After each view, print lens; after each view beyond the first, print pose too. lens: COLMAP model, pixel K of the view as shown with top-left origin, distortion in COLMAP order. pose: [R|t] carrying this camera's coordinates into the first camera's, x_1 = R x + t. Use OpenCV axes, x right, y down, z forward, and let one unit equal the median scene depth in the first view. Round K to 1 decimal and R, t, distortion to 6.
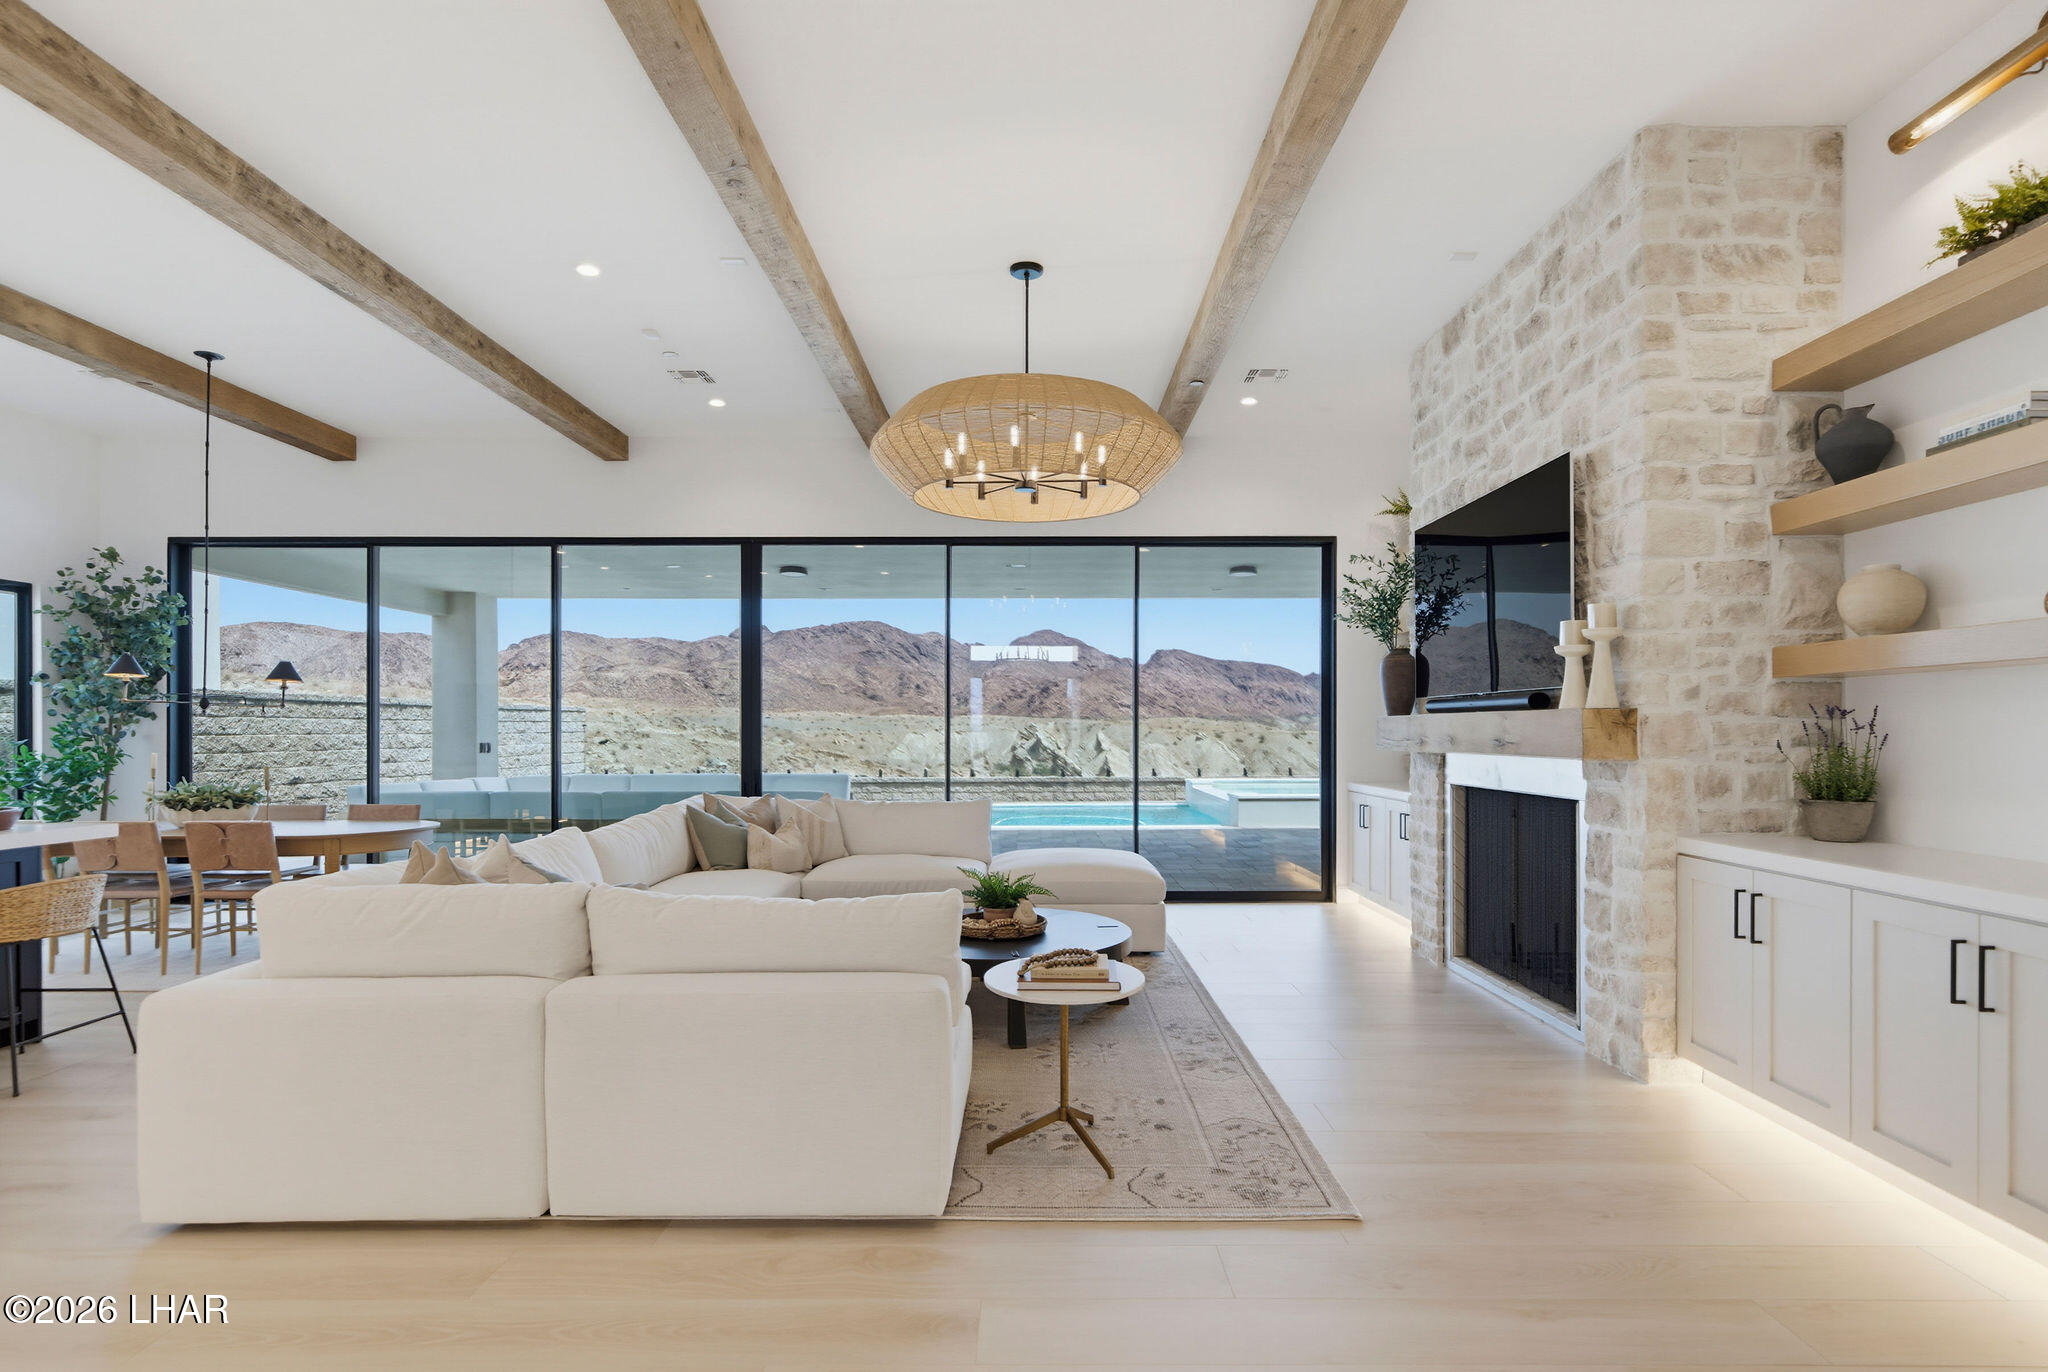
lens RADIAL K [[1020.9, 0, 1043.5], [0, 1020.9, 724.4], [0, 0, 1]] dist [0.000745, -0.000036]
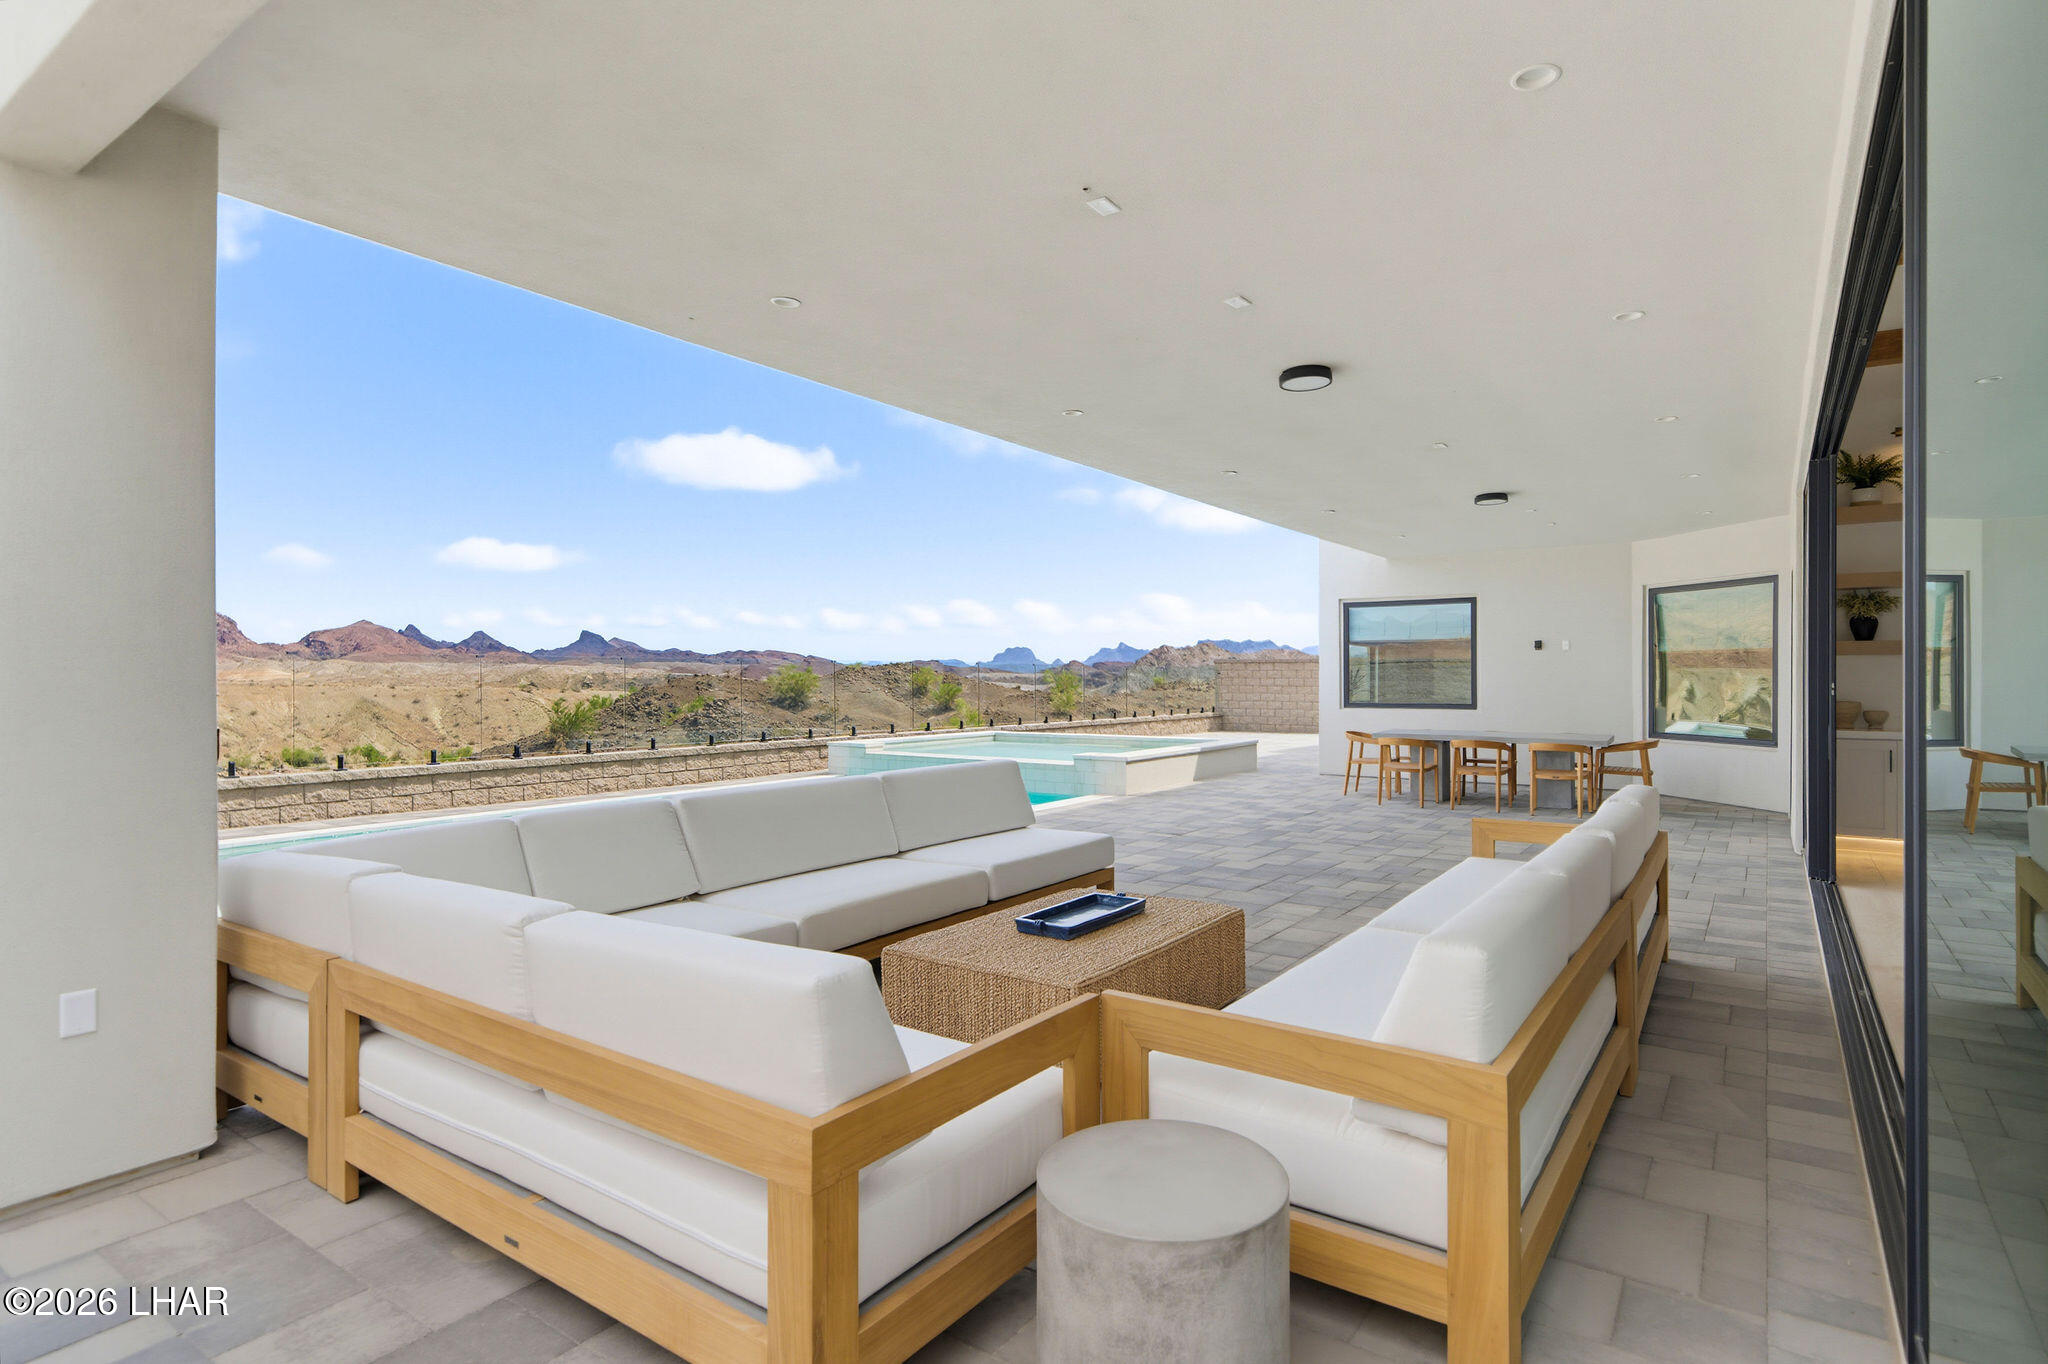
lens RADIAL K [[1020.9, 0, 1068.8], [0, 1020.9, 724.3], [0, 0, 1]] dist [0.000745, -0.000036]
pose [[0.559603, -0.037041, 0.827932, -0.589575], [-0.004758, 0.998841, 0.047903, 0.003233], [-0.828747, -0.030746, 0.558778, 0.637017]]
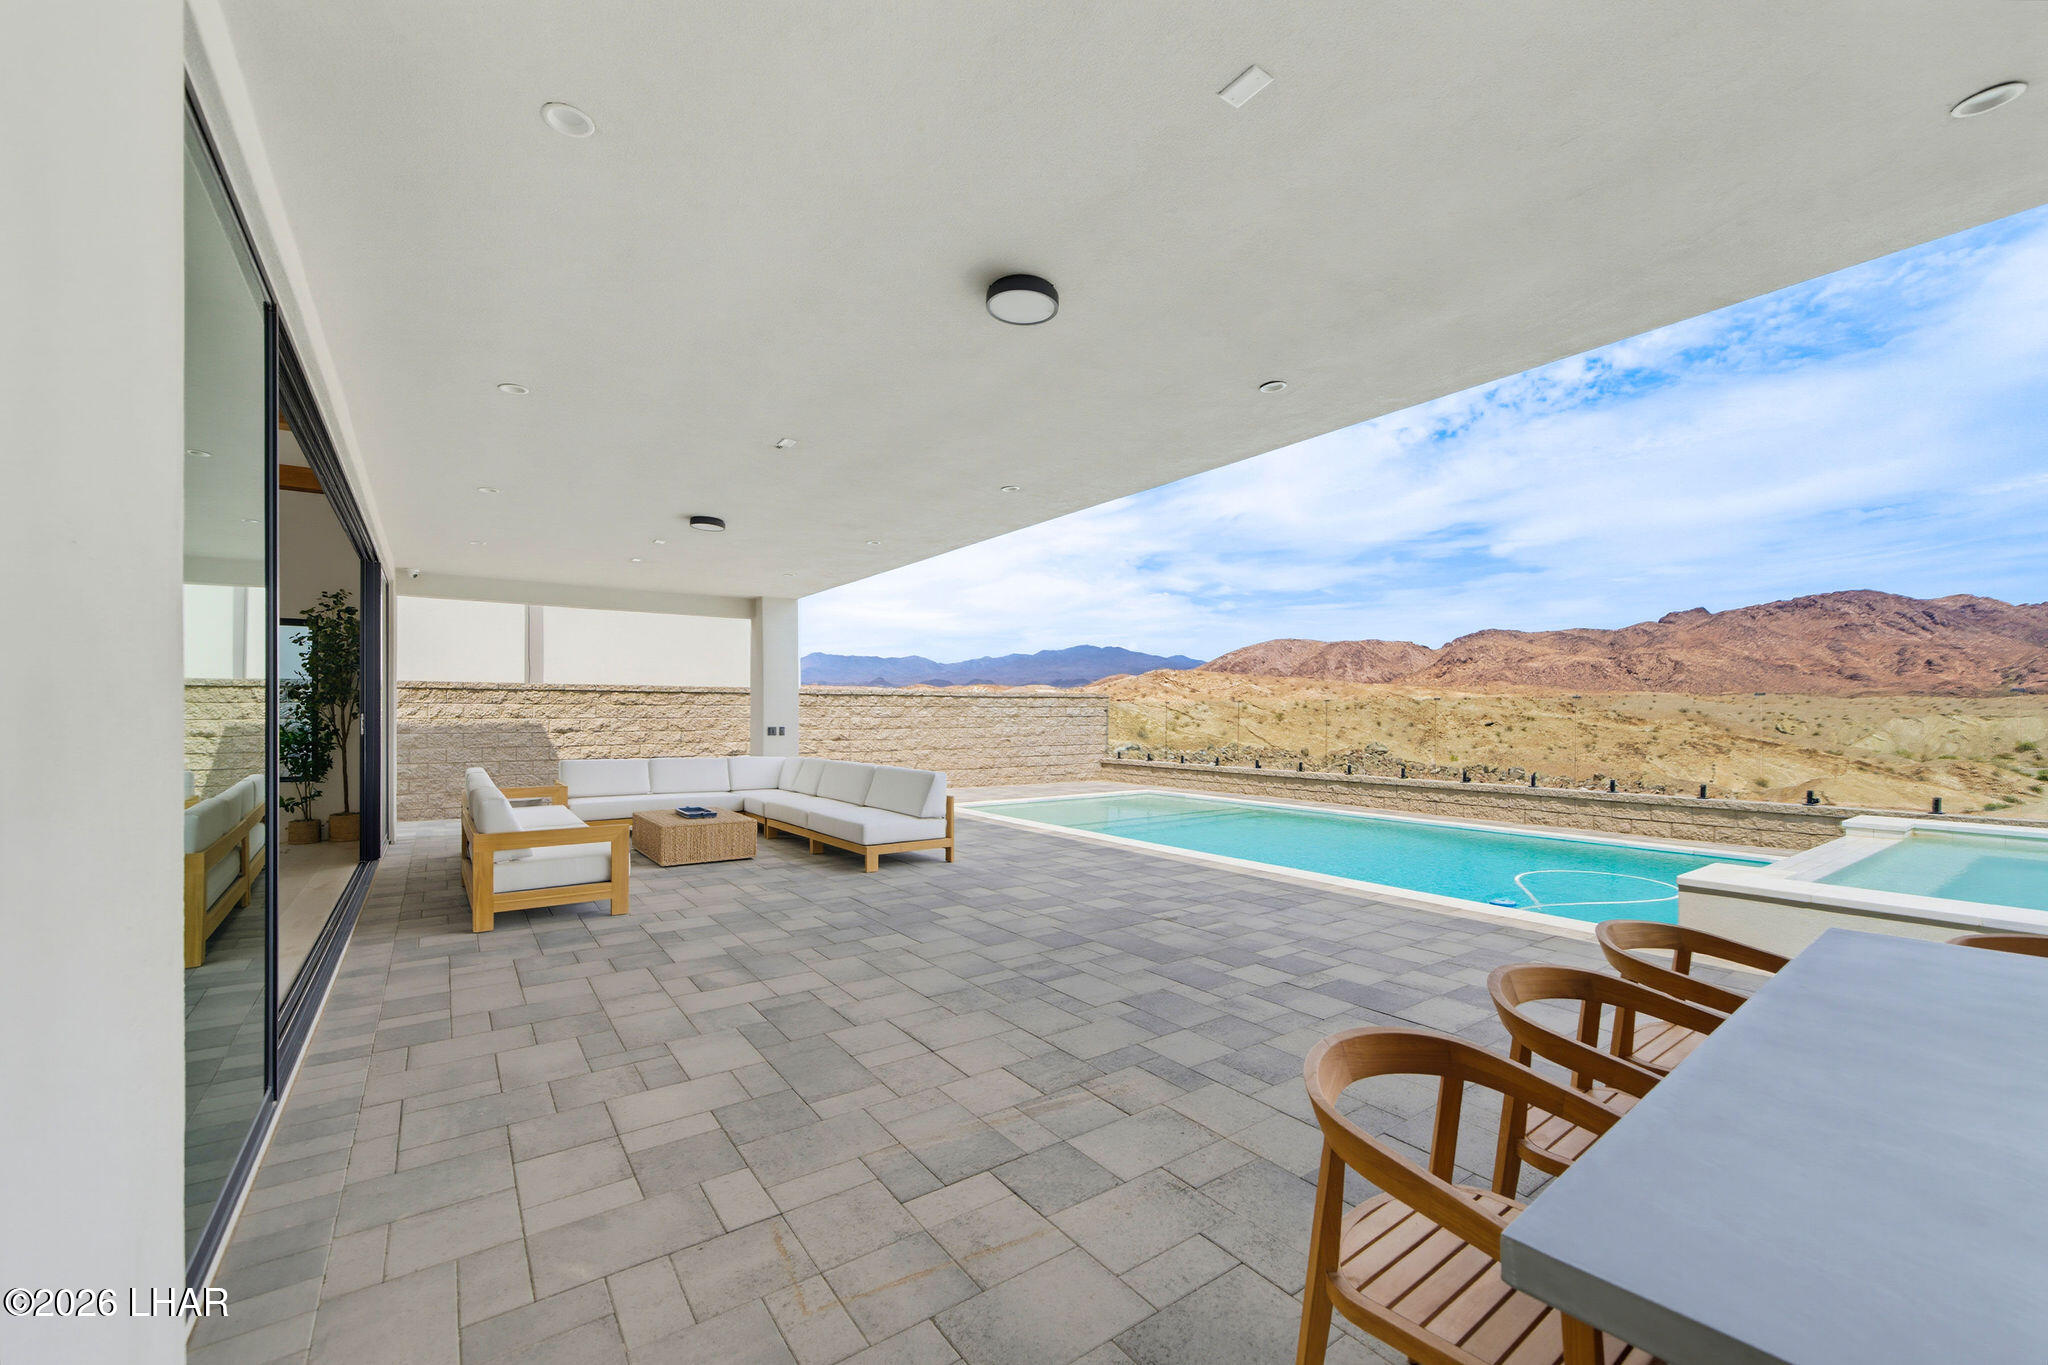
lens RADIAL K [[831.0, 0, 1030.4], [0, 831.0, 716.9], [0, 0, 1]] dist [0.000102, 0.000177]
pose [[0.579933, 0.005562, -0.814645, 0.353009], [0.002348, 0.999961, 0.008499, 0.000212], [0.814661, -0.006842, 0.579897, 0.649166]]
